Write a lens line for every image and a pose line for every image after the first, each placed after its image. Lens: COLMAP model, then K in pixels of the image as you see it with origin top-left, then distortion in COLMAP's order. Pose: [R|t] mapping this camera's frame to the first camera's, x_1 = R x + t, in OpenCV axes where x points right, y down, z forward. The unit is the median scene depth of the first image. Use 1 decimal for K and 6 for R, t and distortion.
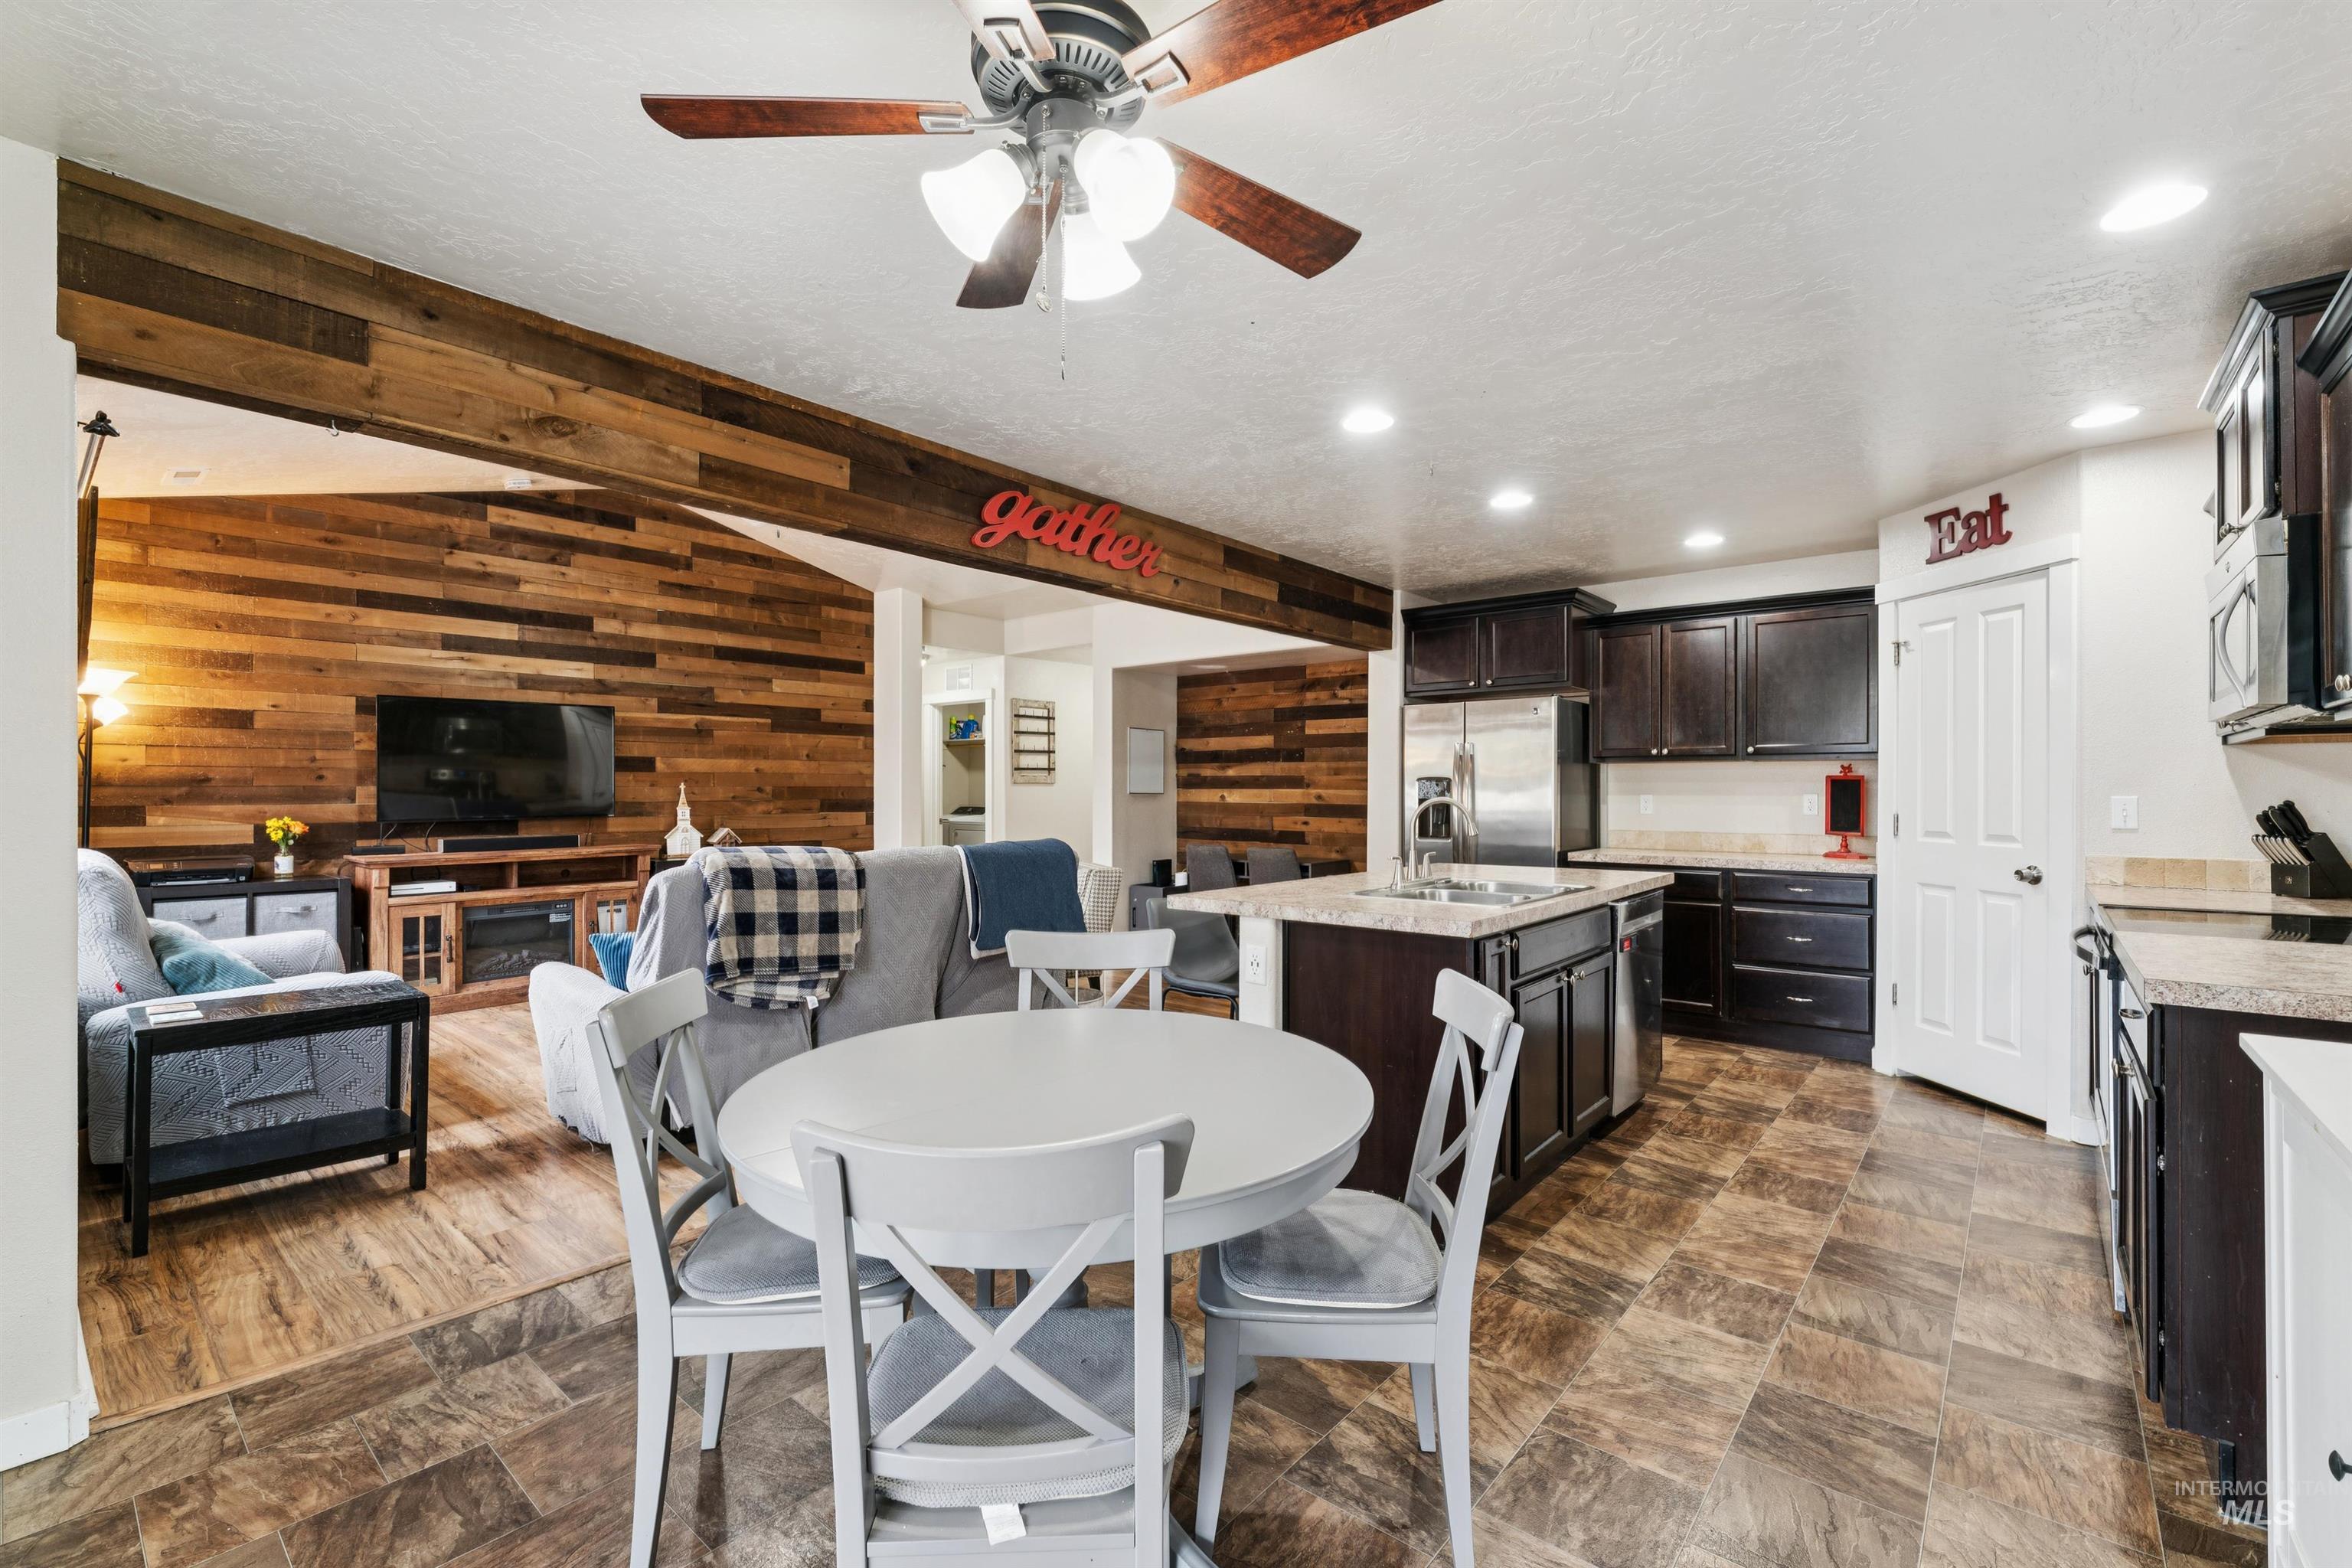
lens RADIAL K [[1014.5, 0, 1181.6], [0, 1014.5, 791.6], [0, 0, 1]] dist [-0.001210, 0.000427]
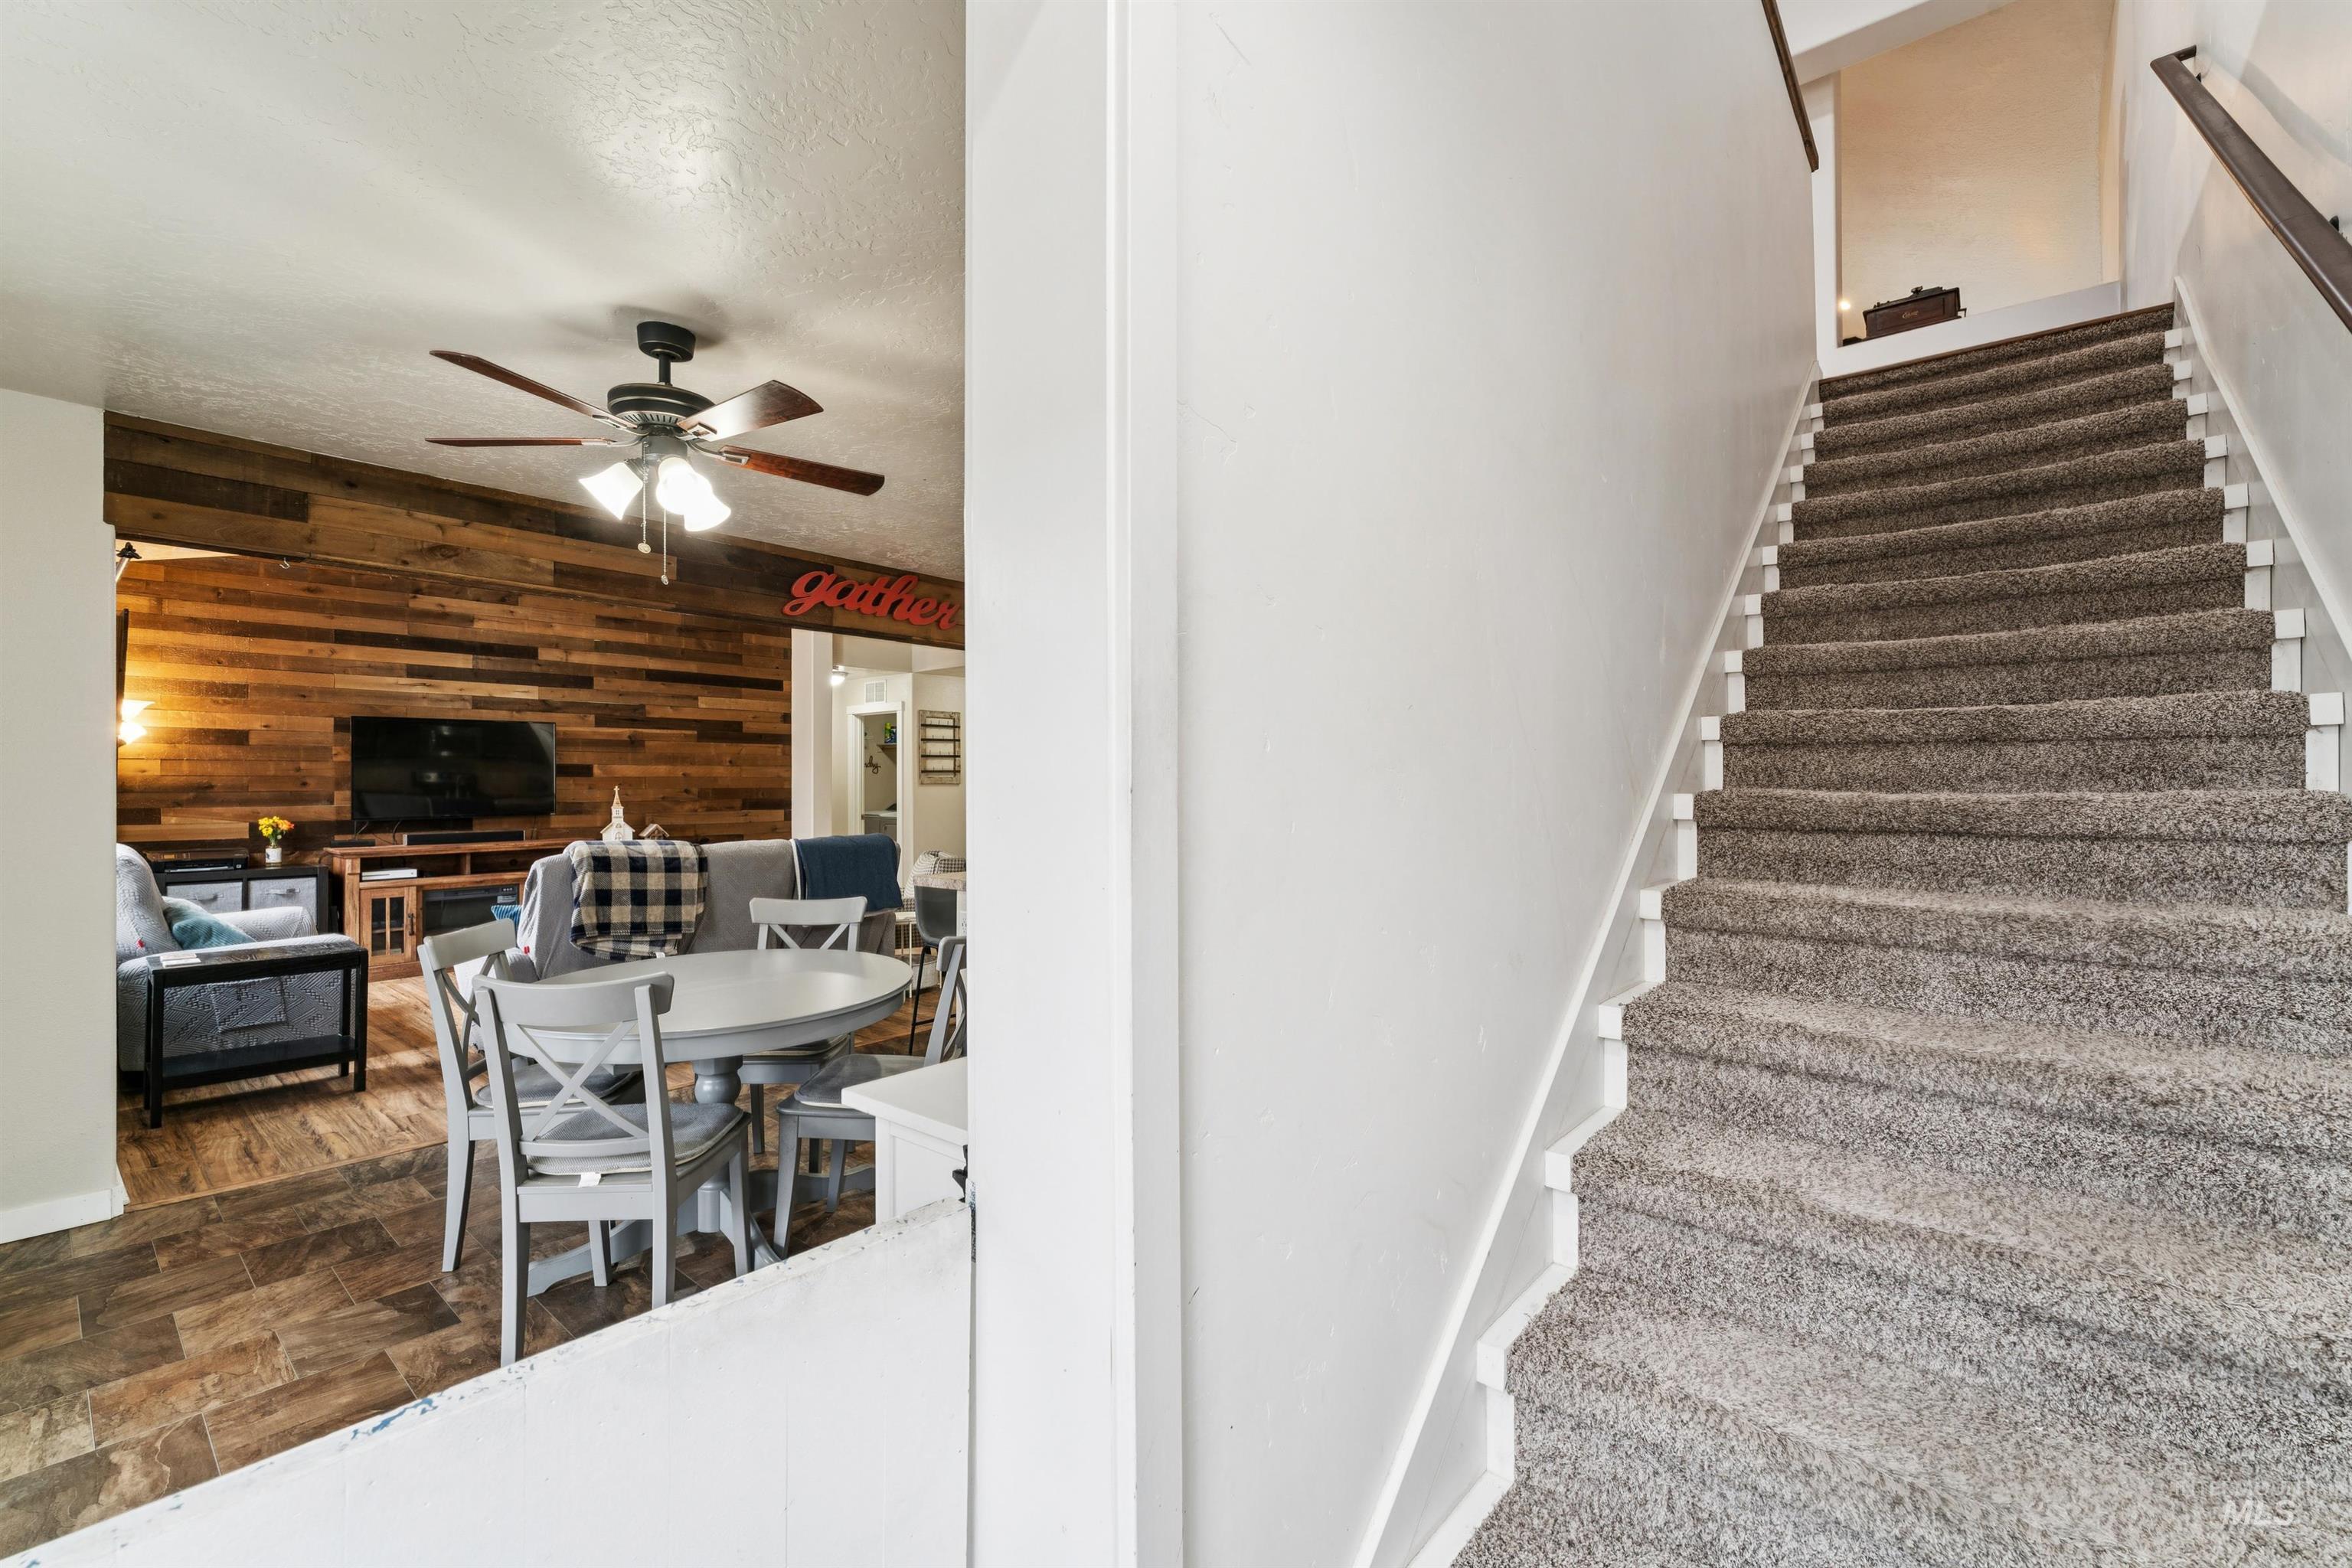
lens RADIAL K [[987.9, 0, 1176.0], [0, 987.9, 784.0], [0, 0, 1]] dist [0.001320, -0.000165]
pose [[0.999998, -0.001287, 0.001683, 0.224146], [0.001289, 0.999999, -0.000744, -0.013156], [-0.001682, 0.000747, 0.999998, -0.217886]]
